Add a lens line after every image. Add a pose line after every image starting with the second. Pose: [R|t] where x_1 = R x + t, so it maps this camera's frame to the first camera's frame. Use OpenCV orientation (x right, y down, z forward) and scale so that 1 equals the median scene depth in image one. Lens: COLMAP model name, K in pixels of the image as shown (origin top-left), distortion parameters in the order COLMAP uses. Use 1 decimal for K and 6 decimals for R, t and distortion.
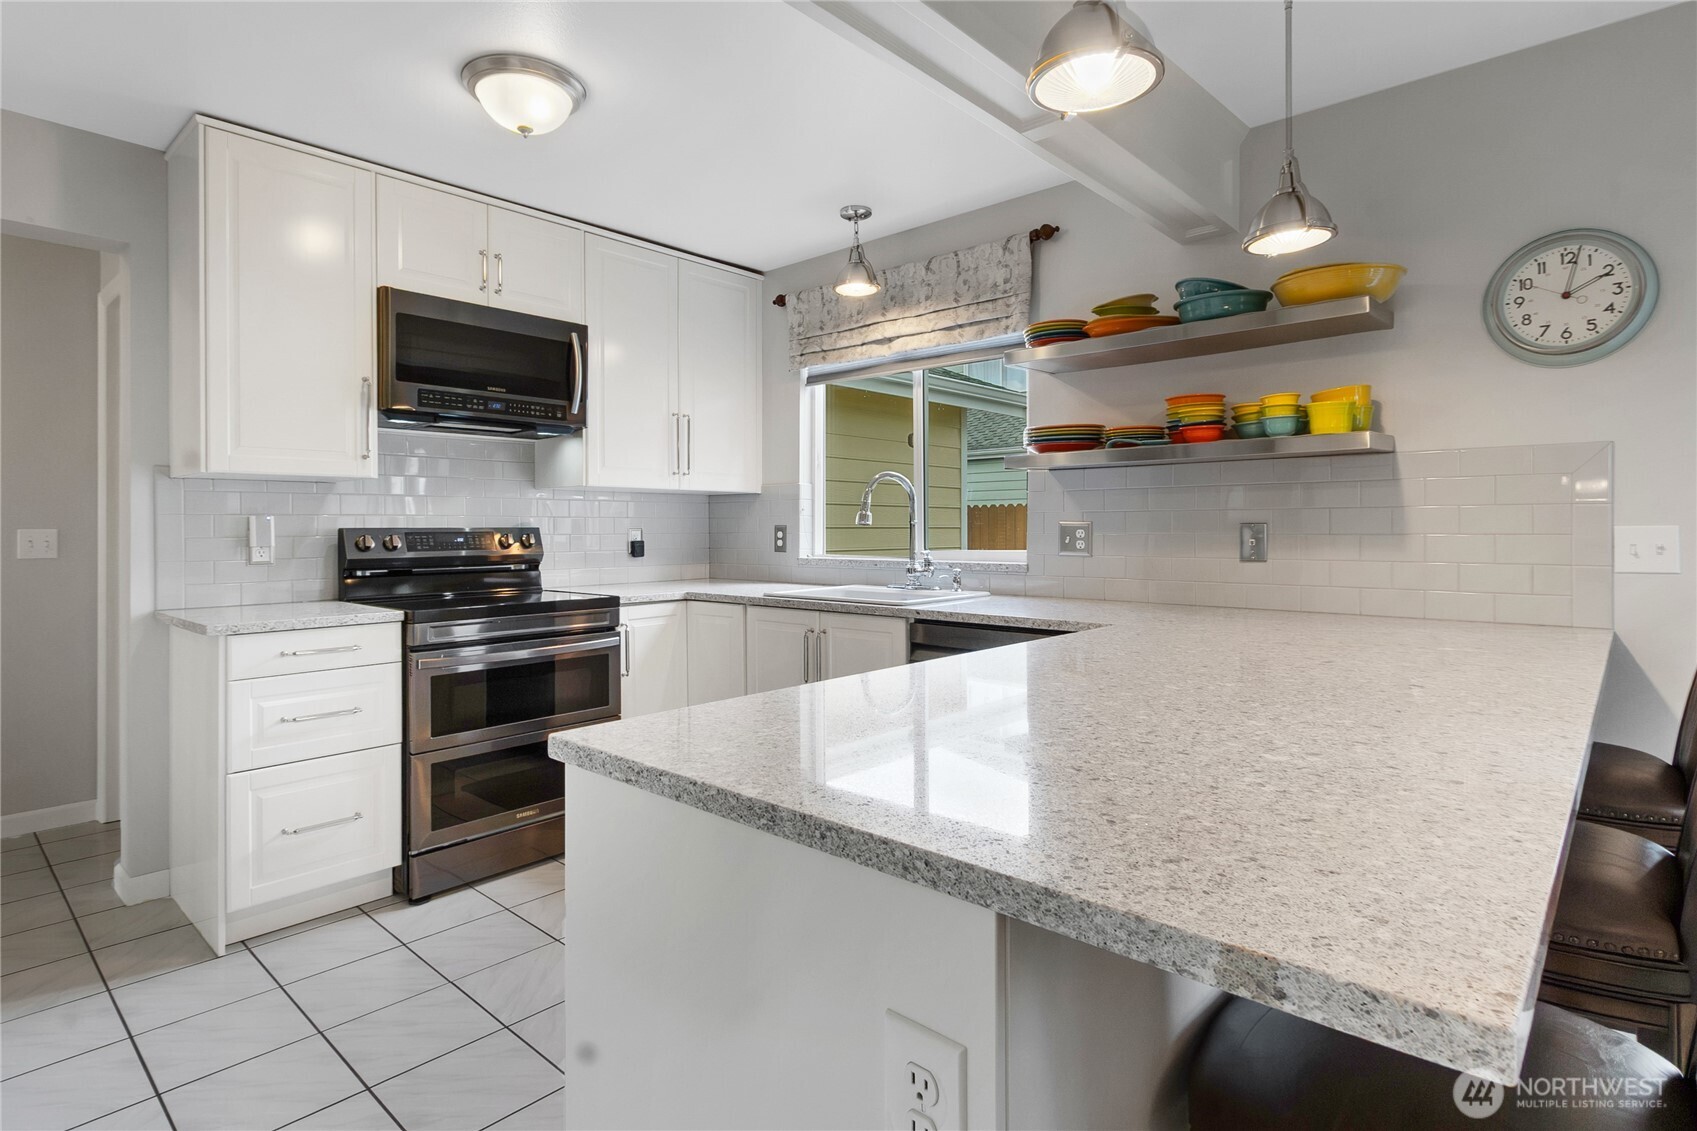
lens RADIAL K [[866.3, 0, 834.6], [0, 866.3, 533.8], [0, 0, 1]] dist [-0.001393, -0.001123]
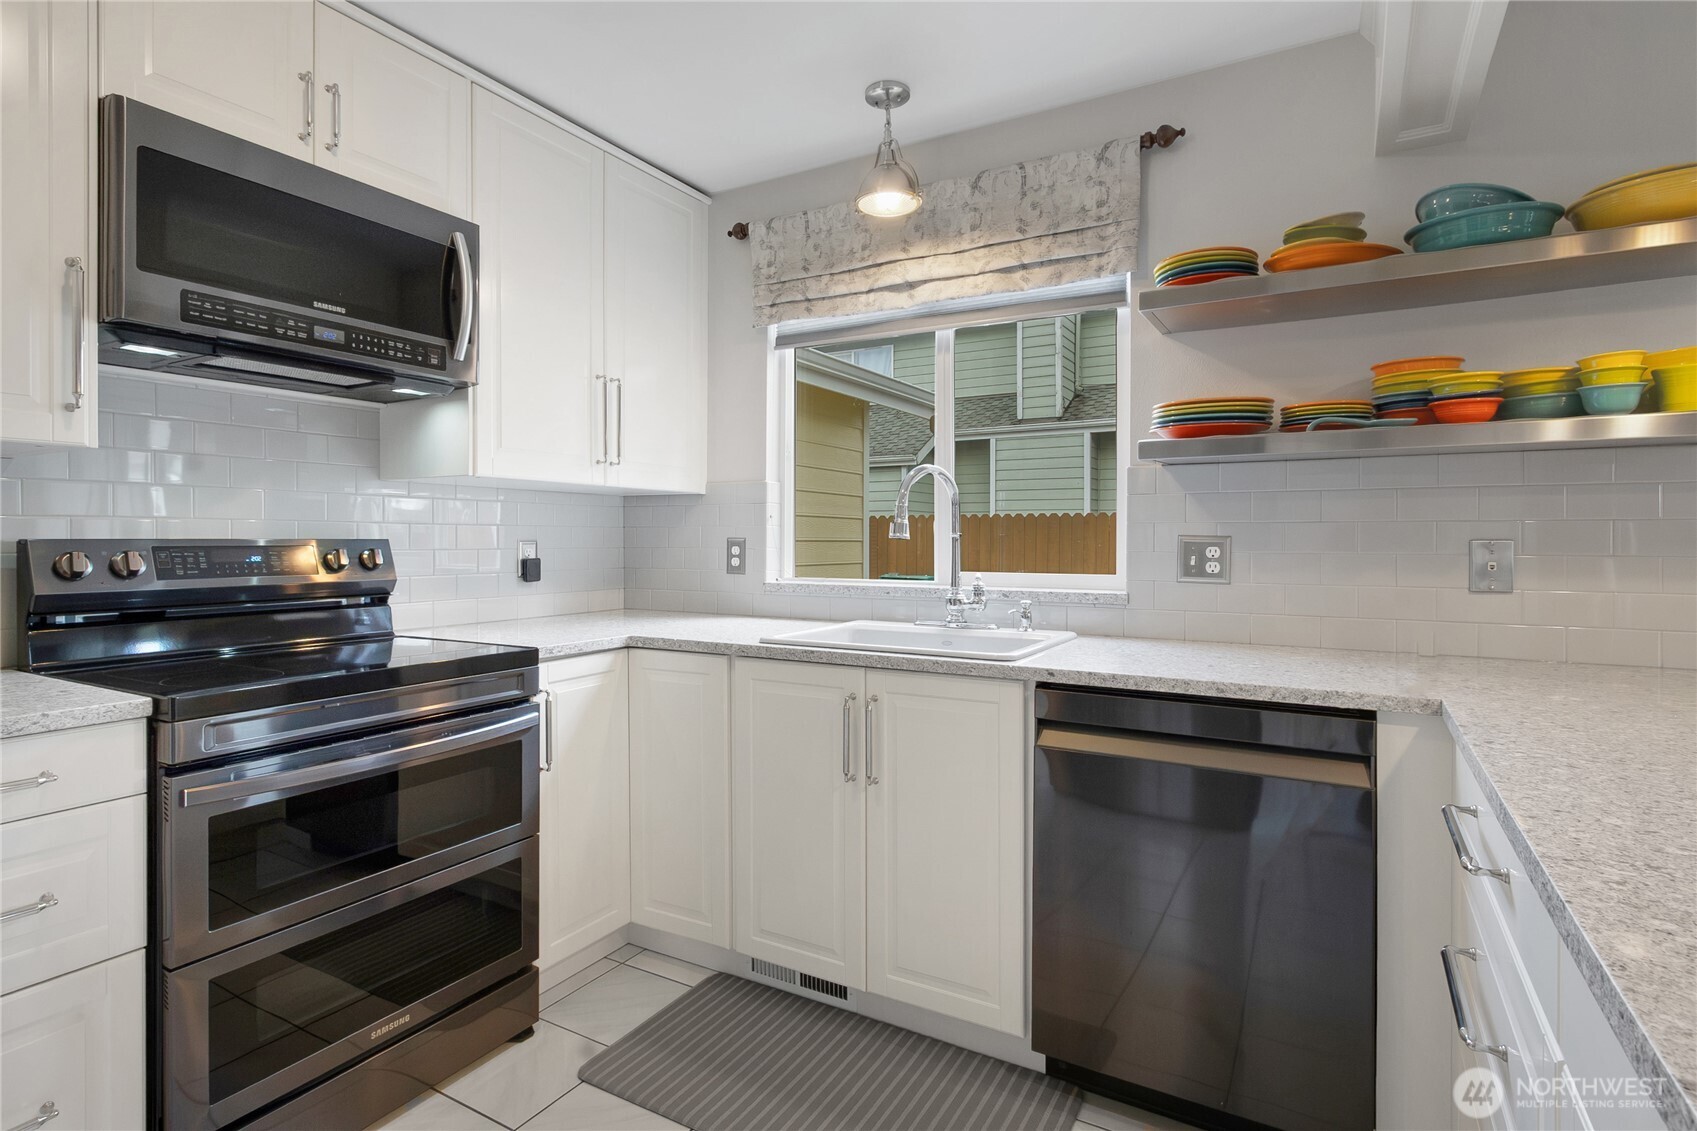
lens RADIAL K [[856.7, 0, 829.5], [0, 856.7, 546.5], [0, 0, 1]] dist [0.013313, -0.013369]
pose [[0.977700, 0.003865, 0.209969, -0.168318], [-0.004007, 0.999992, 0.000251, -0.003727], [-0.209966, -0.001086, 0.977708, 0.331249]]
